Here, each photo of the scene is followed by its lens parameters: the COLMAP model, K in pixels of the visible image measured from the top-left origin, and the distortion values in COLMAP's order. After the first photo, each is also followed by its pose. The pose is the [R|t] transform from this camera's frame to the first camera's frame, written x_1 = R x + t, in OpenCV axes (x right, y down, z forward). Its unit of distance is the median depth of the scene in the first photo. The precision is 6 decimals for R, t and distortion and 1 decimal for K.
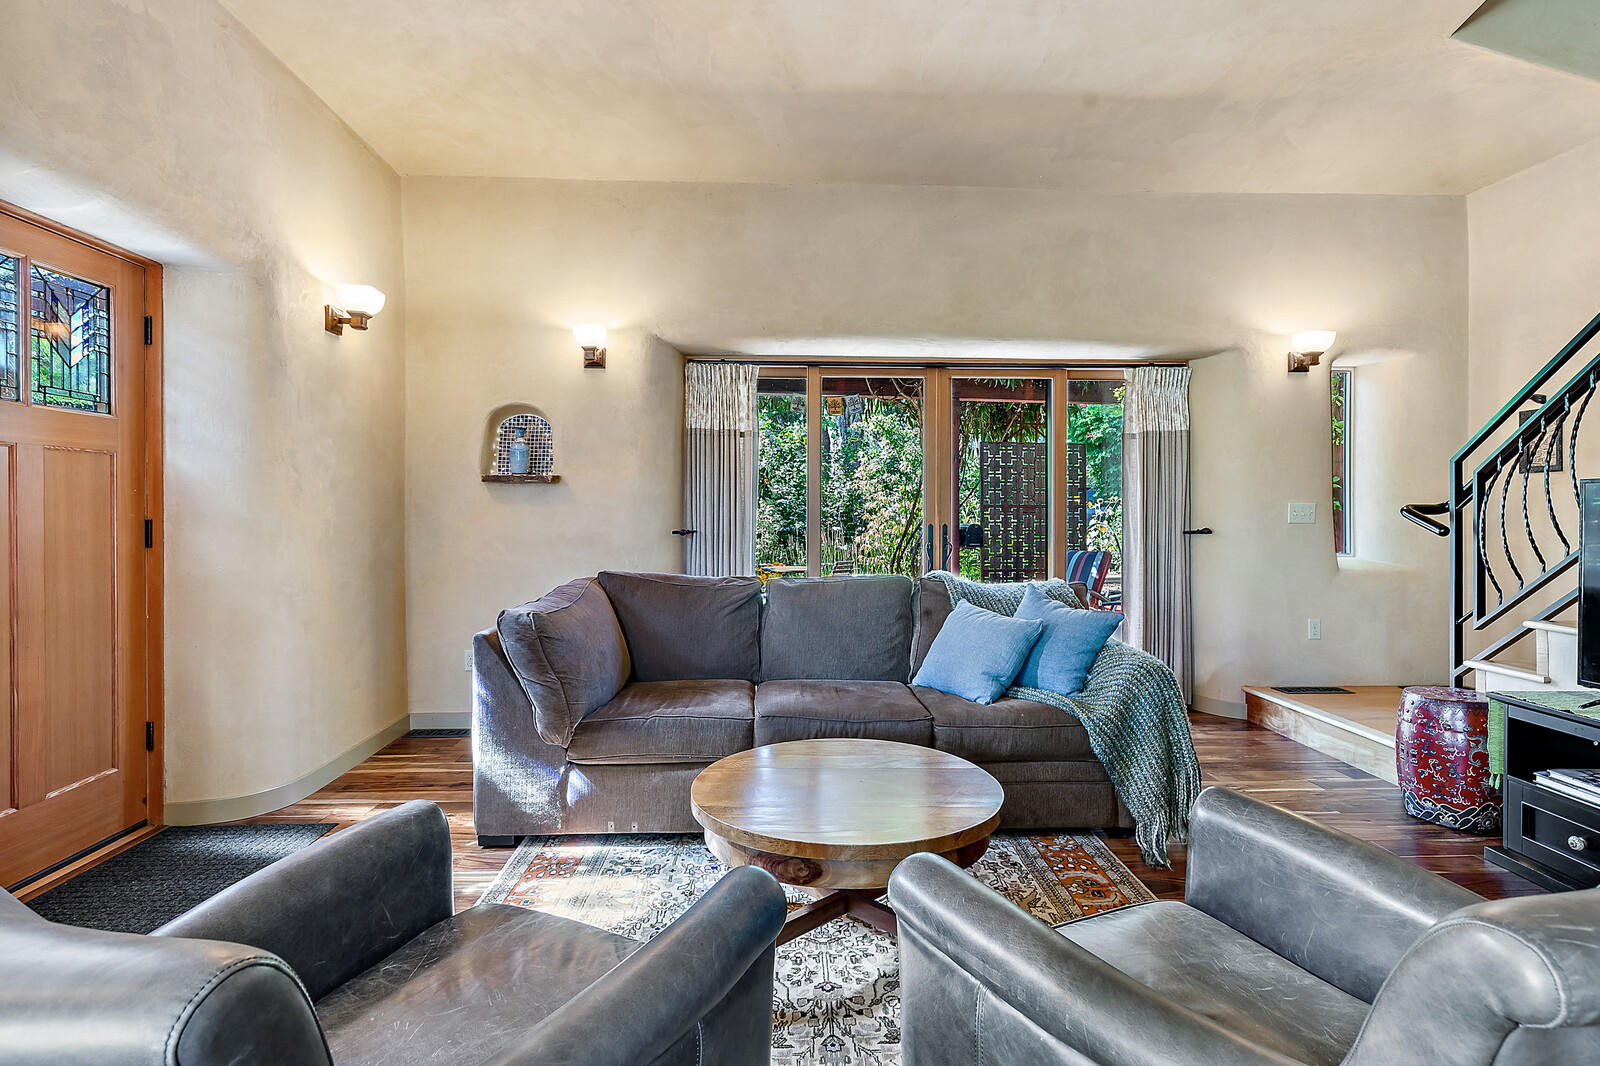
lens RADIAL K [[816.5, 0, 801.1], [0, 816.5, 518.3], [0, 0, 1]] dist [0.000571, 0.000410]
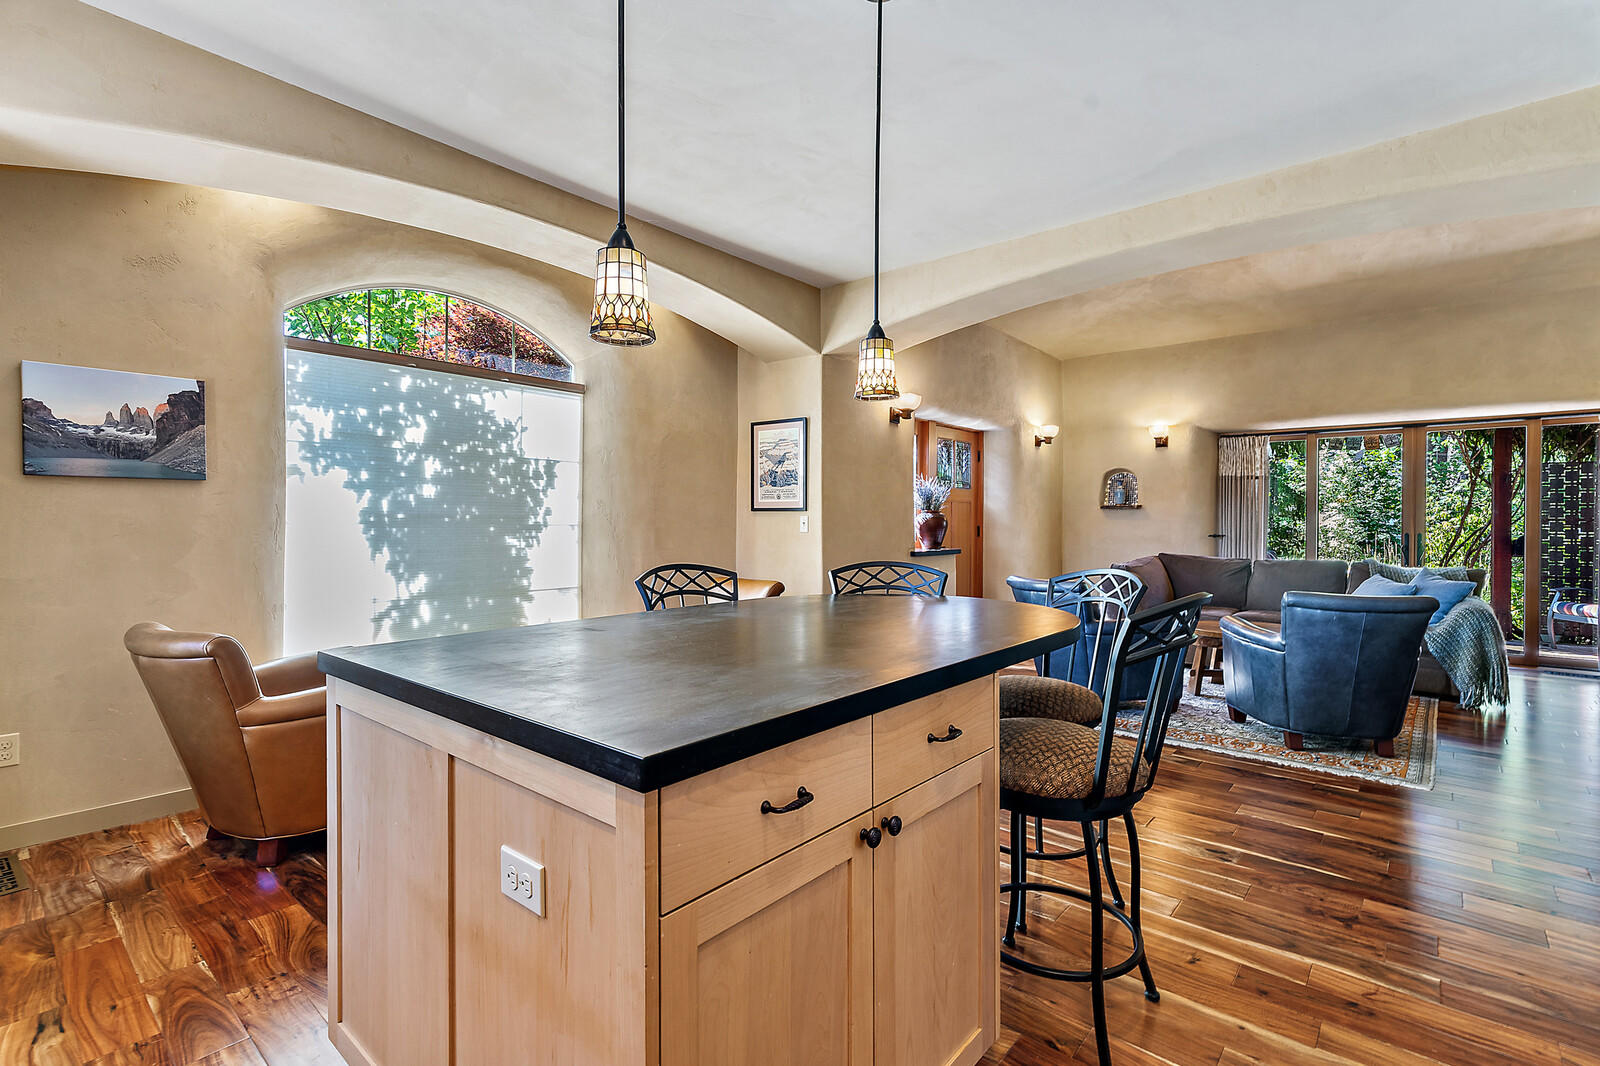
lens RADIAL K [[737.3, 0, 801.3], [0, 737.3, 524.6], [0, 0, 1]] dist [0.003419, -0.002066]
pose [[0.738245, 0.004654, -0.674517, 0.292257], [-0.008380, 0.999962, -0.002272, 0.005077], [0.674481, 0.007330, 0.738256, -0.841960]]
